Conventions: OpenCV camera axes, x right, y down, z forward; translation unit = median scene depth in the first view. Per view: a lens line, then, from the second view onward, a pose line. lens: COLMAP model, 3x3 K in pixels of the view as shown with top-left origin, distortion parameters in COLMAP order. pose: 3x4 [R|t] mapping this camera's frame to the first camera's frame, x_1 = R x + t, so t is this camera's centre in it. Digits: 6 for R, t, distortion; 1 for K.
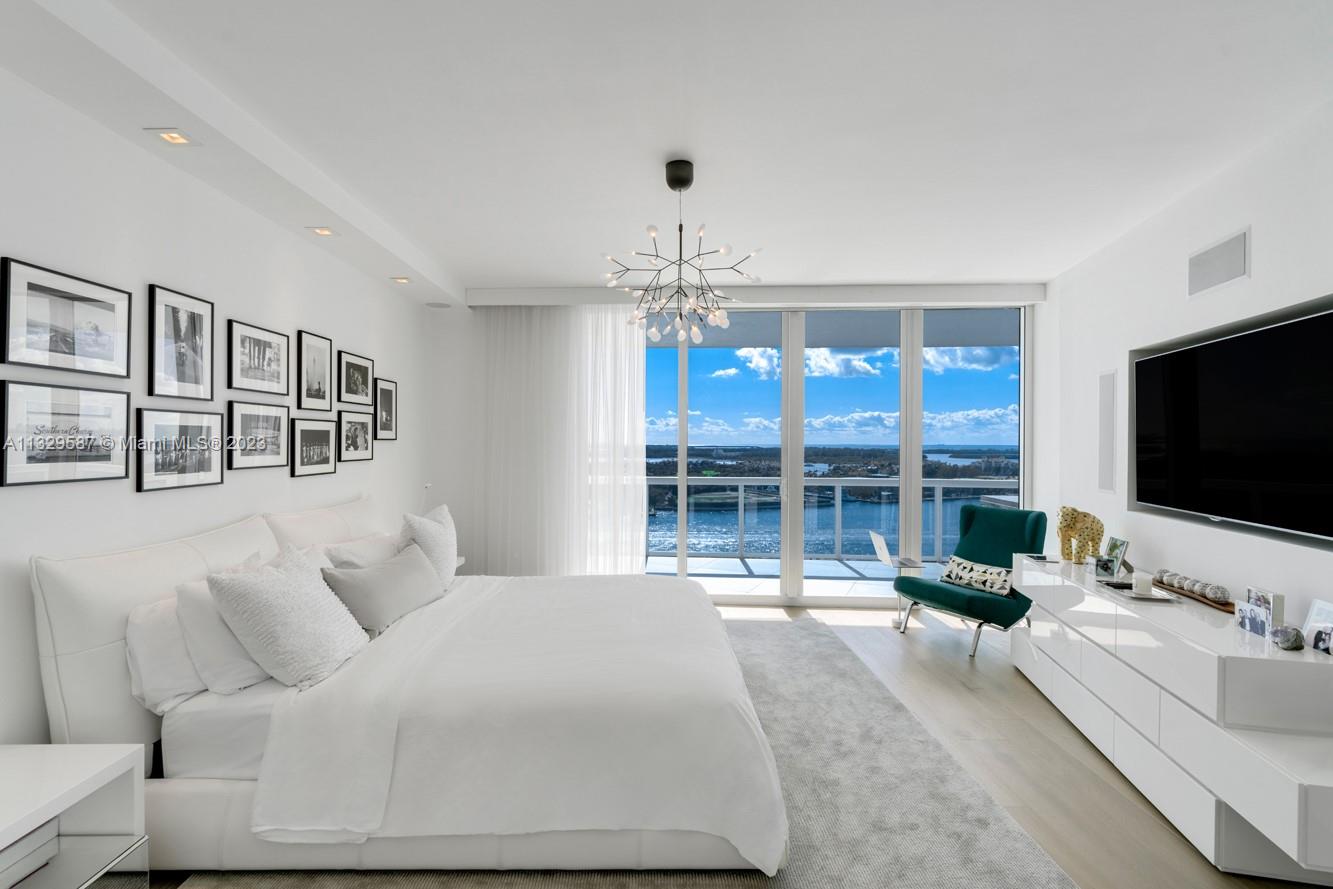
lens RADIAL K [[615.3, 0, 668.4], [0, 615.3, 444.5], [0, 0, 1]] dist [-0.010340, 0.002286]
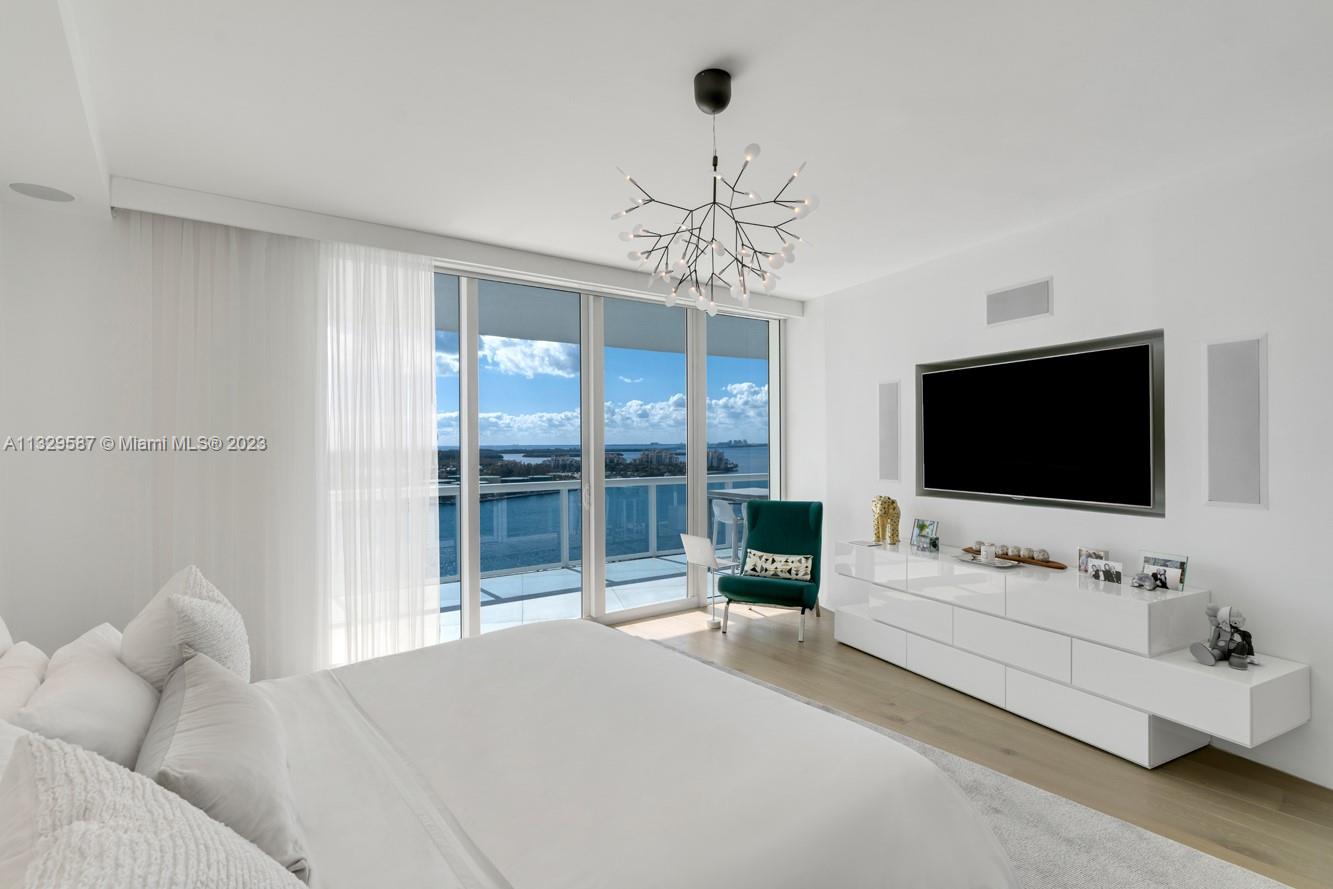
lens RADIAL K [[615.3, 0, 672.9], [0, 615.3, 442.9], [0, 0, 1]] dist [-0.010340, 0.002286]
pose [[0.782568, -0.009517, 0.622493, -0.299934], [0.012132, 0.999926, 0.000035, -0.002835], [-0.622447, 0.007525, 0.782626, 0.265486]]
